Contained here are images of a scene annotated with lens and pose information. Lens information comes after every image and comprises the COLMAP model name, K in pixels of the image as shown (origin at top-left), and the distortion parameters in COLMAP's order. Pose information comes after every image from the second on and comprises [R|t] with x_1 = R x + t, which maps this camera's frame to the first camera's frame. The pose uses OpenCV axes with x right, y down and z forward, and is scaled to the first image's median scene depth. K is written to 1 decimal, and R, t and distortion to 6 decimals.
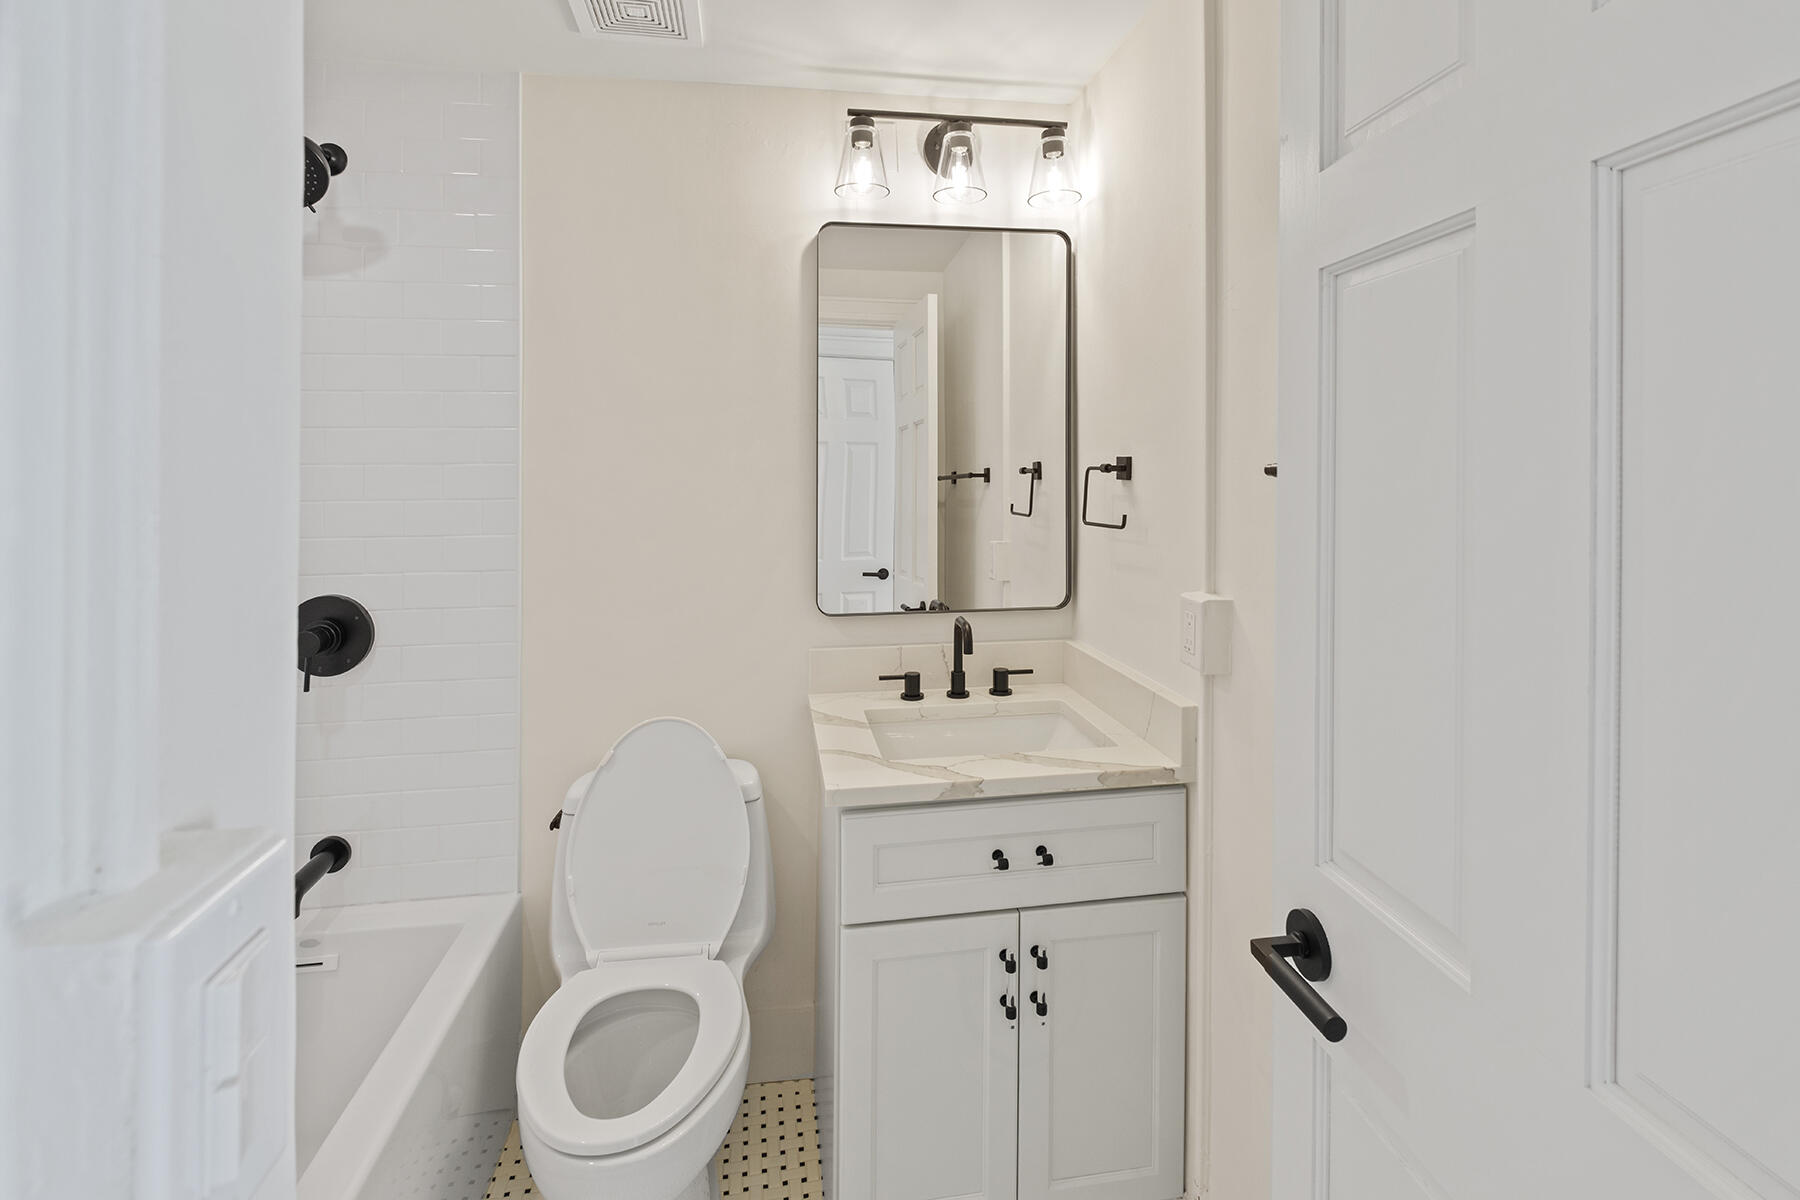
lens RADIAL K [[818.5, 0, 896.0], [0, 818.5, 483.8], [0, 0, 1]] dist [0.001087, -0.002875]
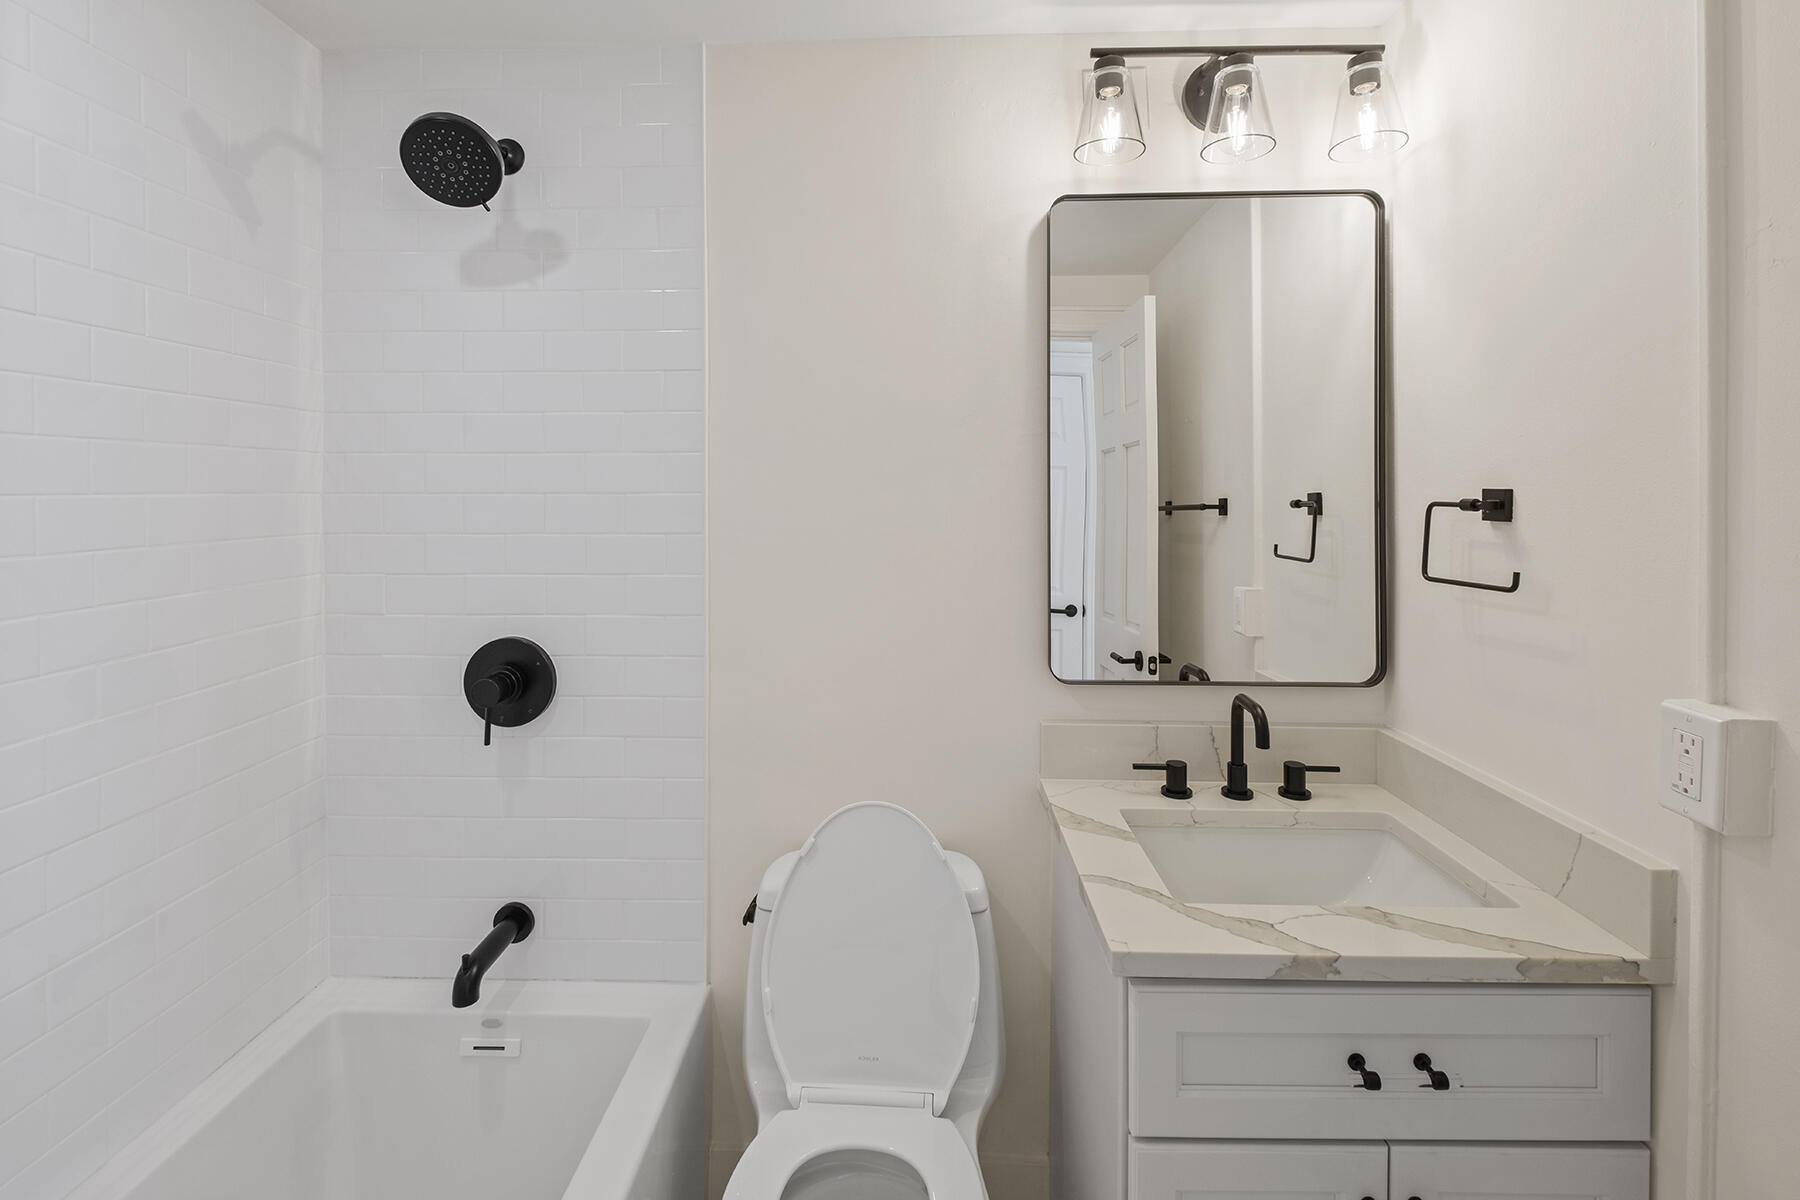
lens RADIAL K [[776.6, 0, 902.8], [0, 776.6, 543.8], [0, 0, 1]] dist [0.000619, -0.000059]
pose [[0.985200, 0.016435, -0.170619, -0.119550], [-0.008043, 0.998729, 0.049758, -0.014854], [0.171220, -0.047649, 0.984080, 0.235629]]
